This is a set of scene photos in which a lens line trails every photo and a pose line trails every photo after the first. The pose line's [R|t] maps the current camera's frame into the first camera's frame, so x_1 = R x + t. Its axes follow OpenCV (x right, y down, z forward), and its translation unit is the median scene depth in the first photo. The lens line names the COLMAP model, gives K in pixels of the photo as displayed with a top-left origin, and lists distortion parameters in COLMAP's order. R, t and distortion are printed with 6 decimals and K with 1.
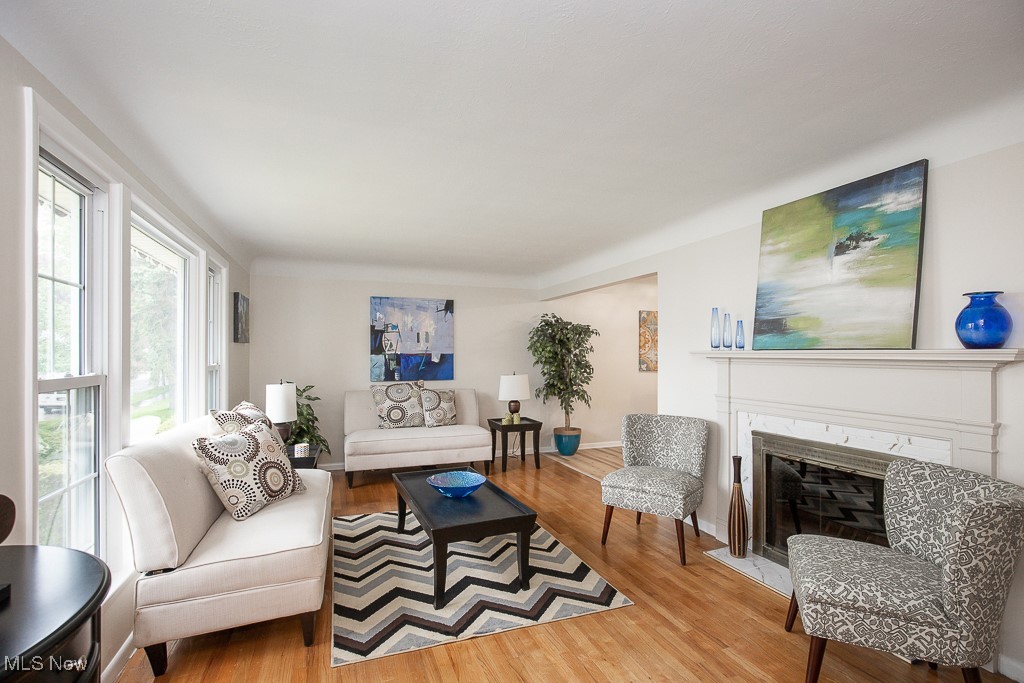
lens RADIAL K [[473.6, 0, 516.7], [0, 473.6, 348.3], [0, 0, 1]] dist [0.002350, -0.000449]
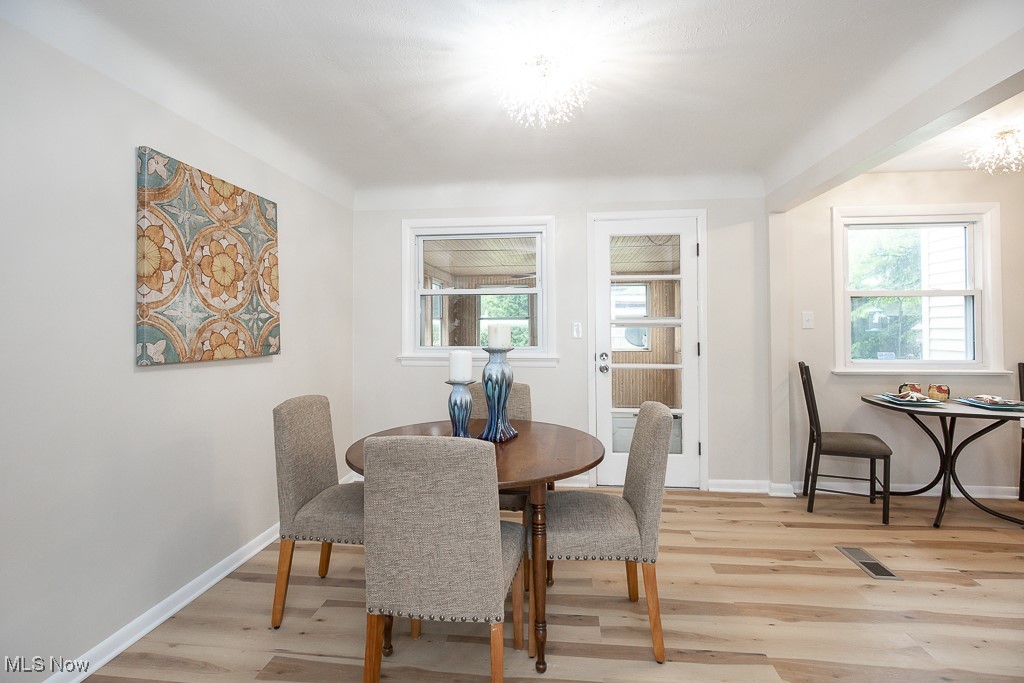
lens RADIAL K [[473.6, 0, 526.5], [0, 473.6, 323.2], [0, 0, 1]] dist [0.002350, -0.000449]
pose [[0.481103, 0.005722, 0.876645, 0.155119], [-0.011674, 0.999932, -0.000119, 0.025175], [-0.876586, -0.010177, 0.481137, 0.818932]]
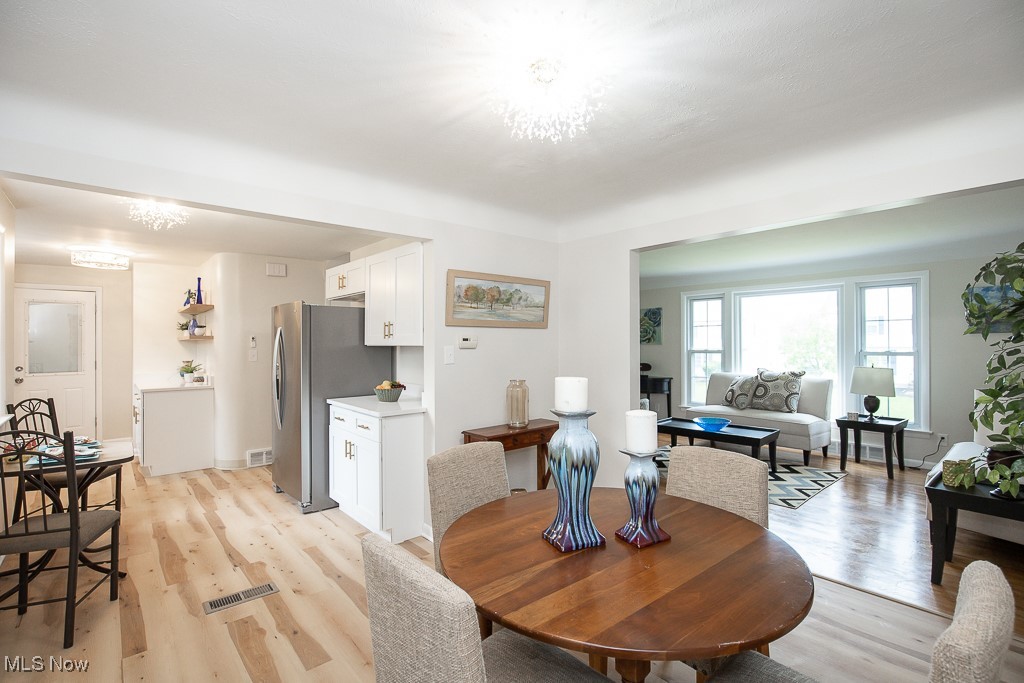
lens RADIAL K [[473.6, 0, 506.9], [0, 473.6, 343.4], [0, 0, 1]] dist [0.002350, -0.000449]
pose [[-0.949242, -0.003254, -0.314529, 0.586526], [0.005300, 0.999639, -0.026335, 0.014722], [0.314501, -0.026665, -0.948883, 1.255934]]
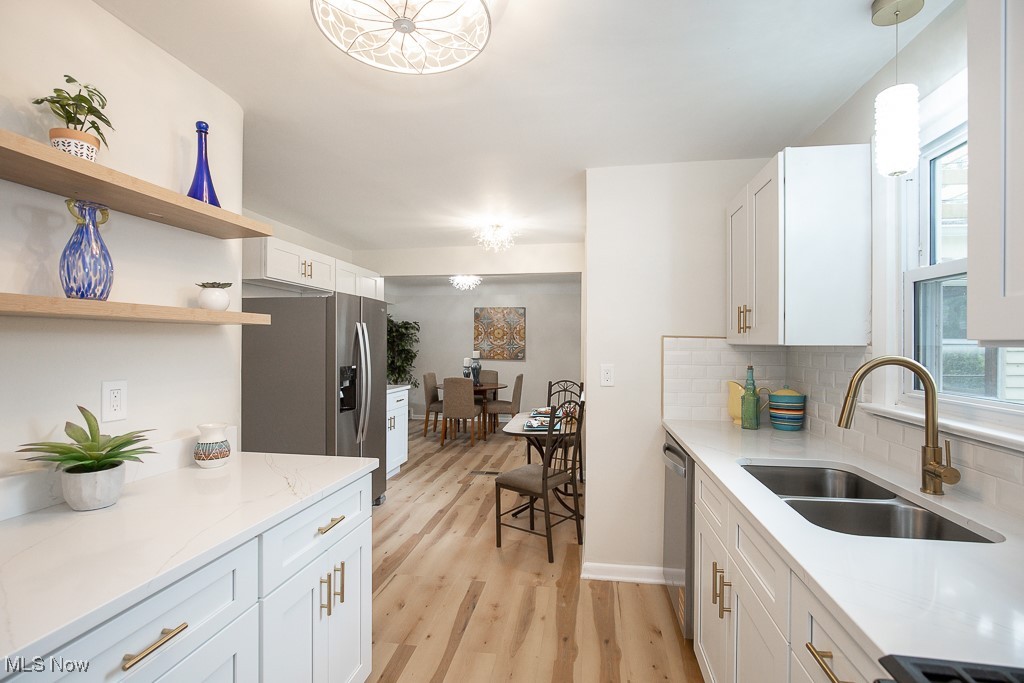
lens RADIAL K [[473.6, 0, 515.6], [0, 473.6, 340.4], [0, 0, 1]] dist [0.002350, -0.000449]
pose [[0.857291, 0.000131, -0.514833, 1.172298], [0.006805, 0.999910, 0.011586, -0.013472], [0.514788, -0.013436, 0.857212, 0.047020]]
